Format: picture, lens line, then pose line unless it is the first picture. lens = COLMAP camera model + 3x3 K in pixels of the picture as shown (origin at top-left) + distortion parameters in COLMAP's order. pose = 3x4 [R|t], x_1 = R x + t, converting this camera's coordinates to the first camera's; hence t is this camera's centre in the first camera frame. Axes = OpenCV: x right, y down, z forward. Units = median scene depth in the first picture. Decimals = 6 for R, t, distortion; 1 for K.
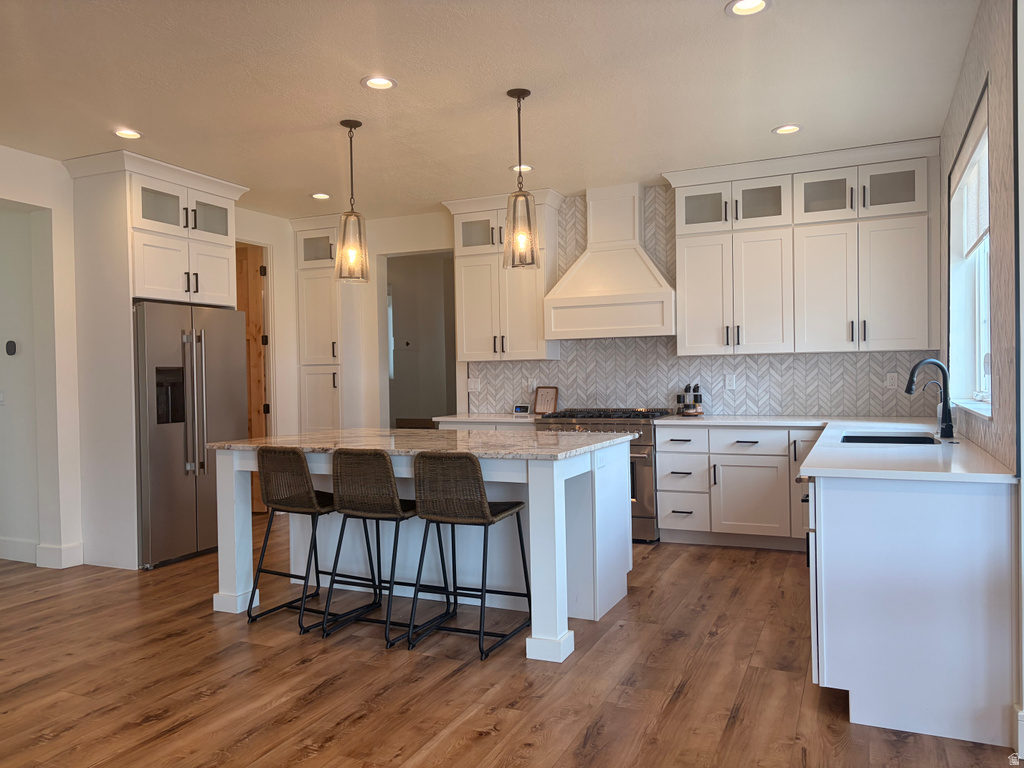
lens RADIAL K [[771.0, 0, 511.7], [0, 771.0, 381.4], [0, 0, 1]] dist [0.025843, -0.006083]
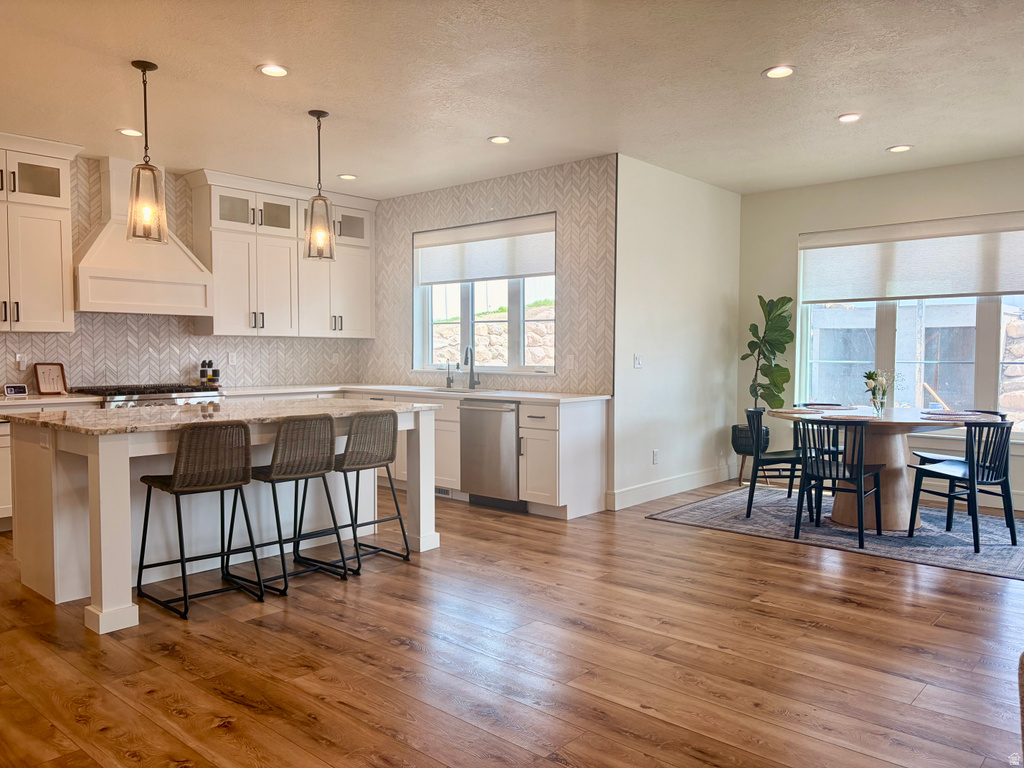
lens RADIAL K [[771.0, 0, 508.4], [0, 771.0, 381.8], [0, 0, 1]] dist [0.025843, -0.006083]
pose [[0.292221, -0.021290, 0.956114, -0.772853], [0.003226, 0.999768, 0.021276, 0.012964], [-0.956345, -0.003132, 0.292222, 0.271050]]
